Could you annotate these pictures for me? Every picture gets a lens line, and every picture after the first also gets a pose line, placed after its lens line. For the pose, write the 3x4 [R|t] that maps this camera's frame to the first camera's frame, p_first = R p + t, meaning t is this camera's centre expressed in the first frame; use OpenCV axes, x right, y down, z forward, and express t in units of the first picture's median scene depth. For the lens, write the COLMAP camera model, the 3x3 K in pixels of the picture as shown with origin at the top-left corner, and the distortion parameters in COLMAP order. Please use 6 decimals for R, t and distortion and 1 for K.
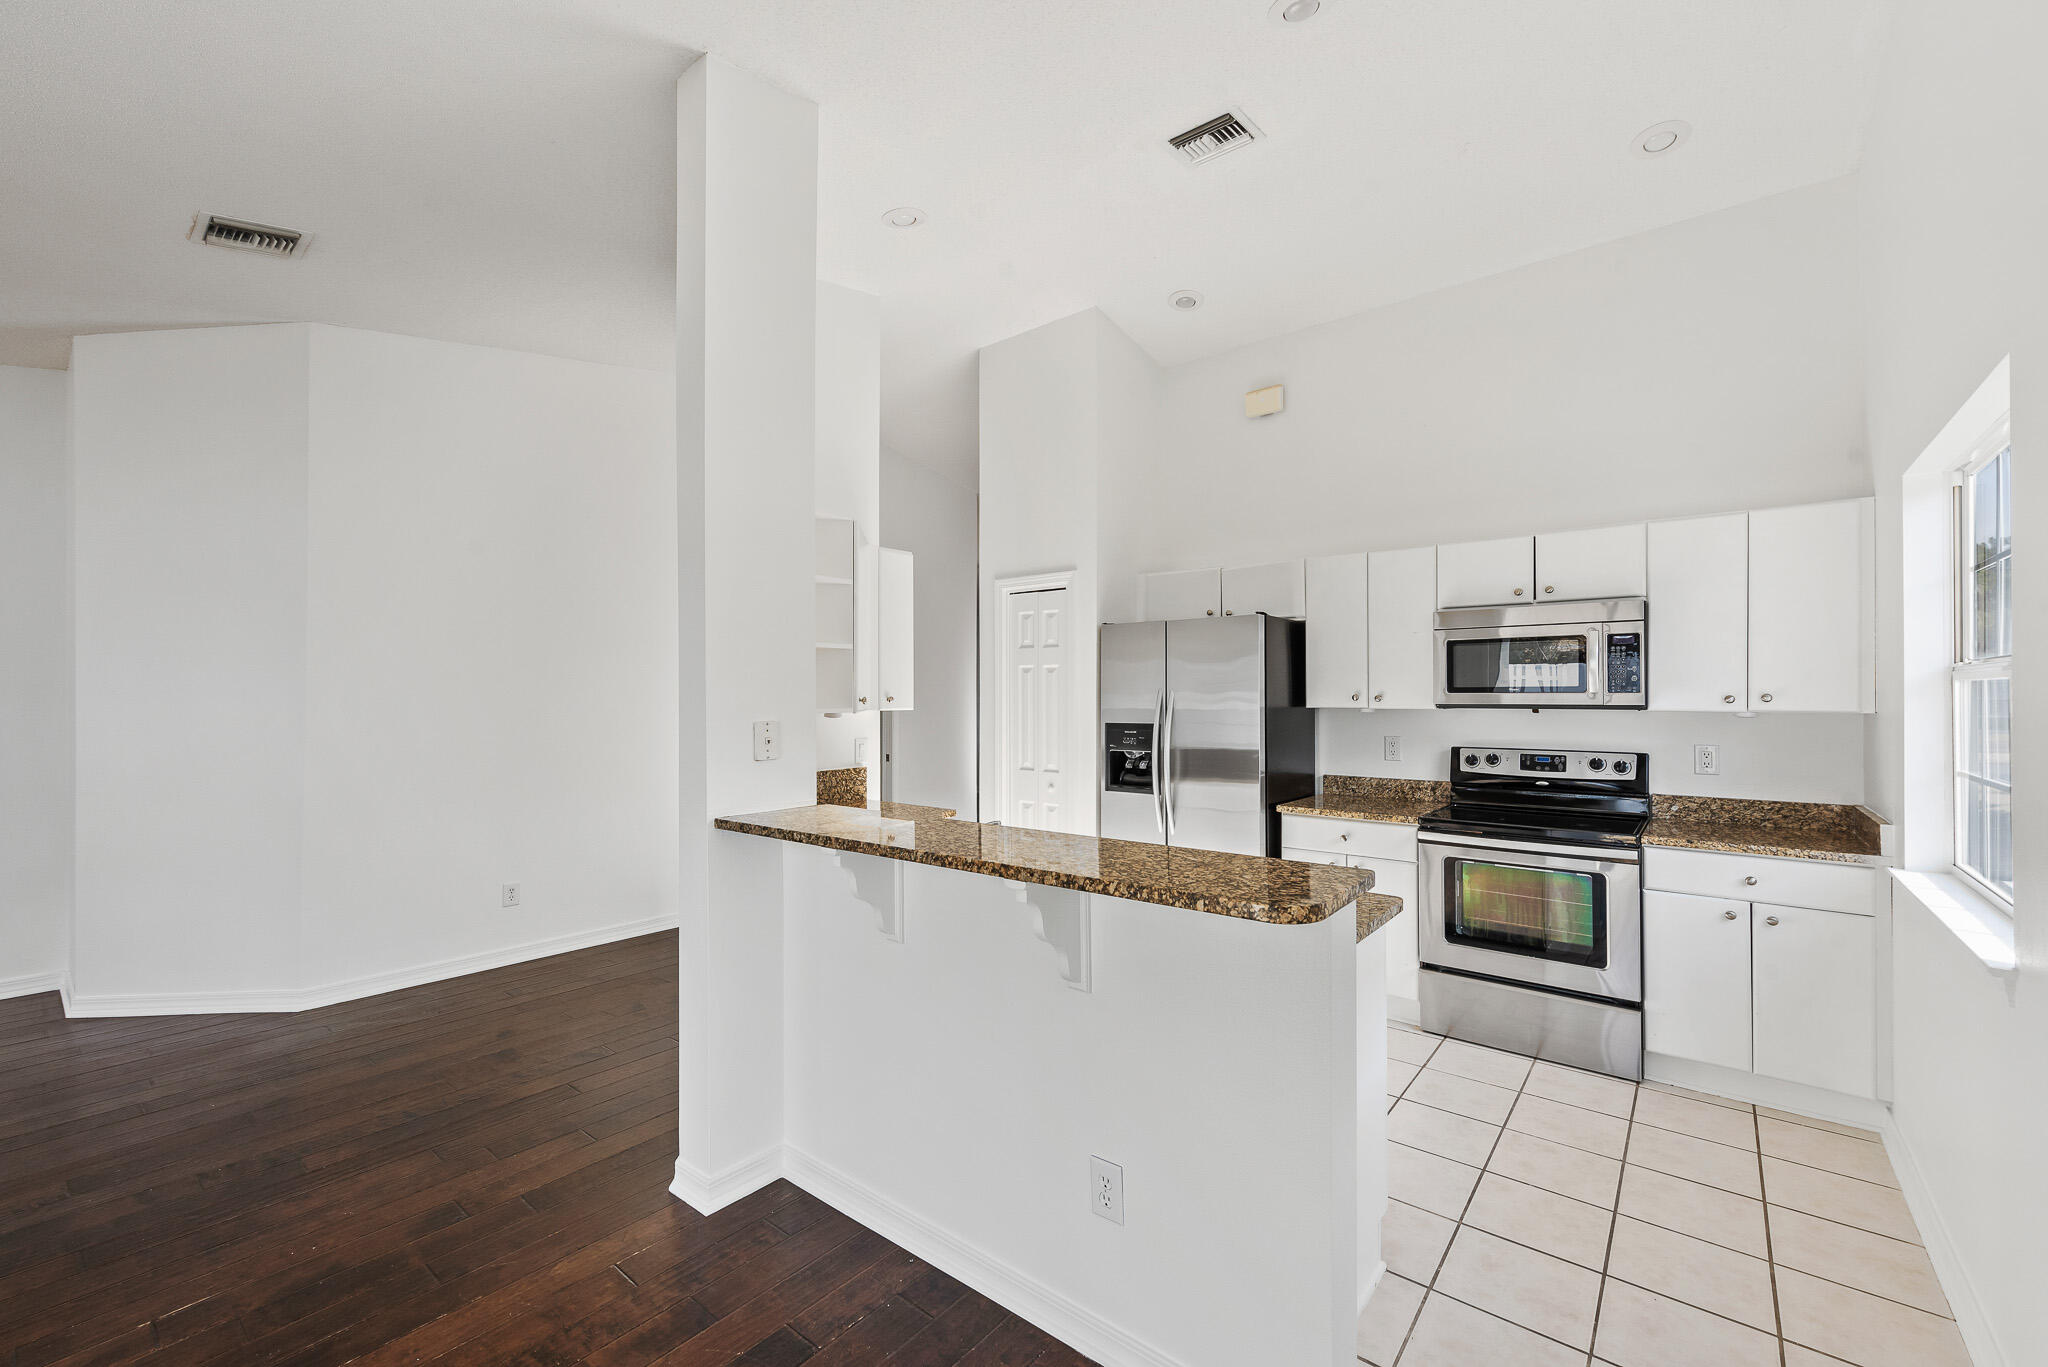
lens RADIAL K [[879.4, 0, 1022.4], [0, 879.4, 688.8], [0, 0, 1]] dist [0.009821, -0.005682]
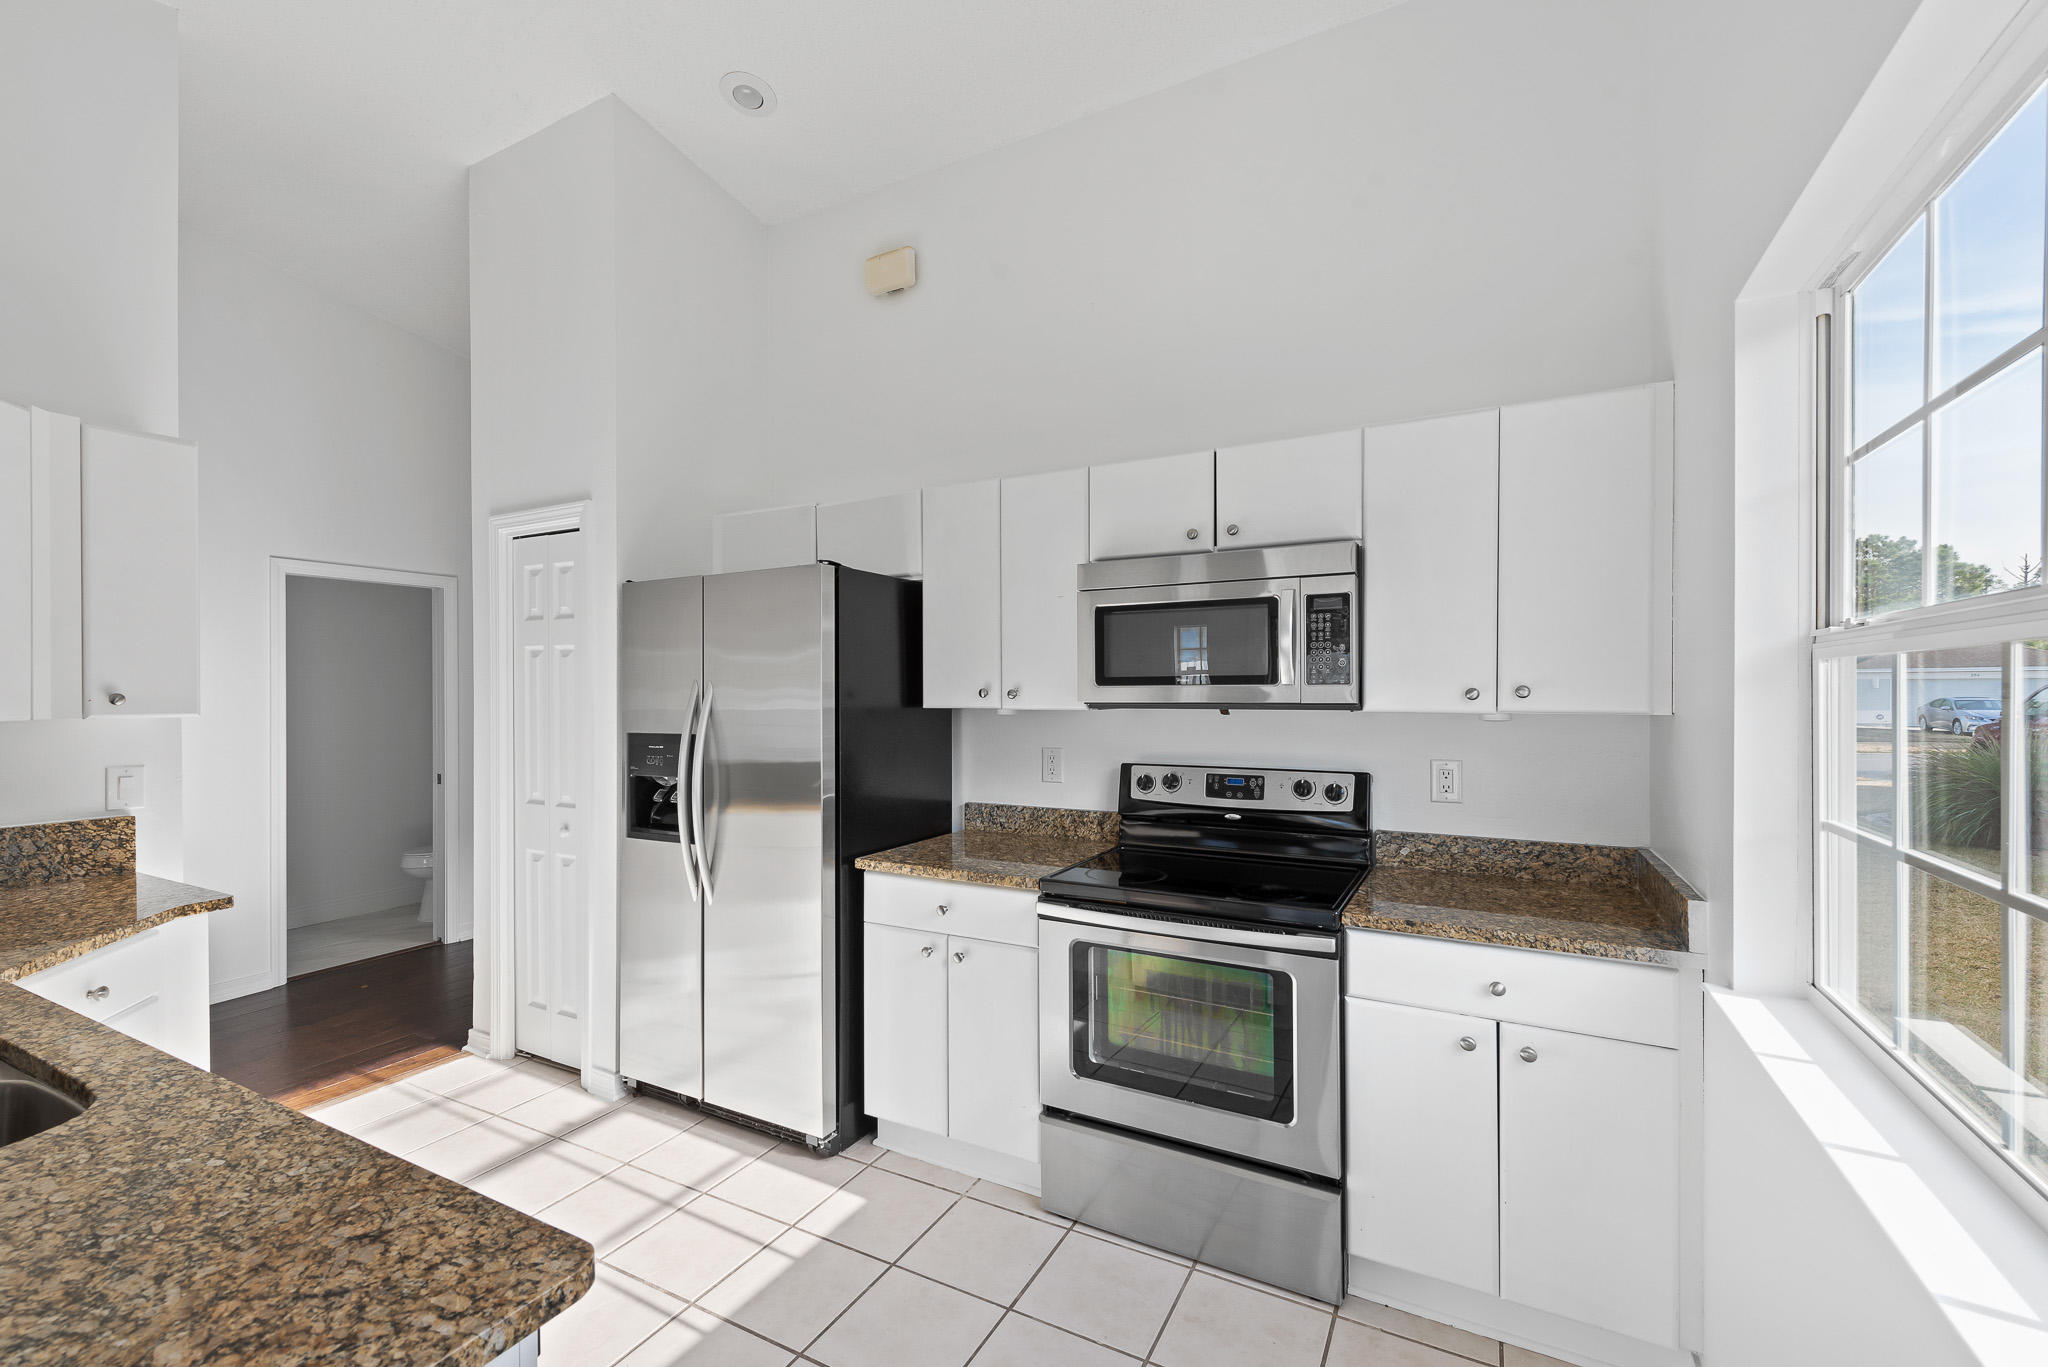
lens RADIAL K [[879.4, 0, 1002.7], [0, 879.4, 693.4], [0, 0, 1]] dist [0.009821, -0.005682]
pose [[0.987159, -0.003576, 0.159702, 0.303235], [0.001872, 0.999940, 0.010817, 0.003201], [-0.159731, -0.010379, 0.987106, 0.352681]]
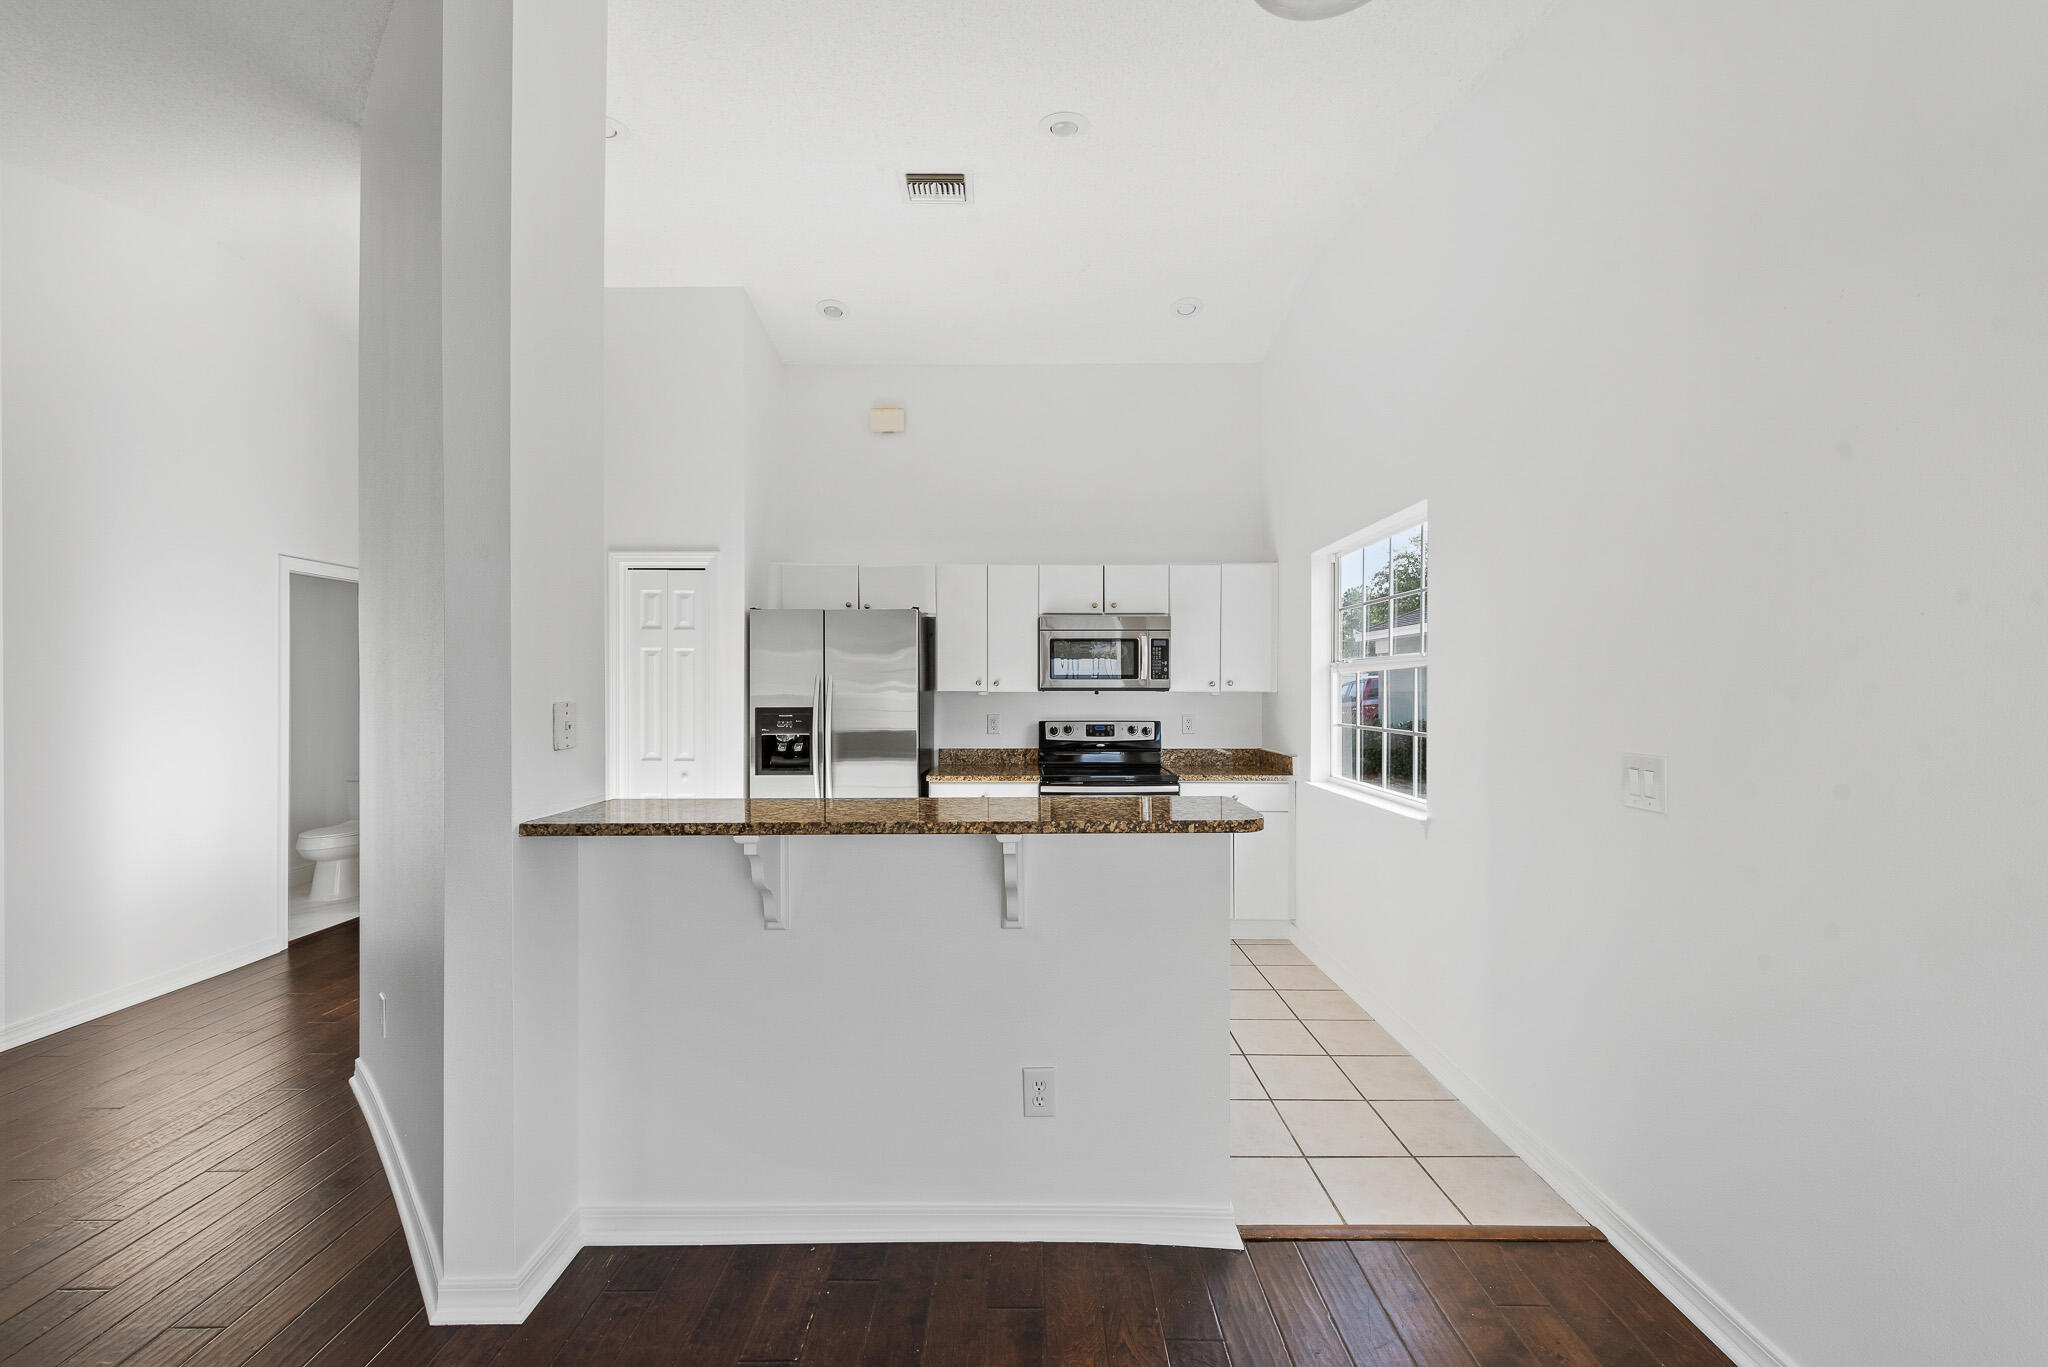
lens RADIAL K [[809.7, 0, 1075.1], [0, 809.7, 688.9], [0, 0, 1]] dist [0.003683, -0.000779]
pose [[0.754641, -0.000255, 0.656137, -0.269555], [-0.005263, 0.999965, 0.006441, 0.011006], [-0.656116, -0.008314, 0.754614, 0.073724]]
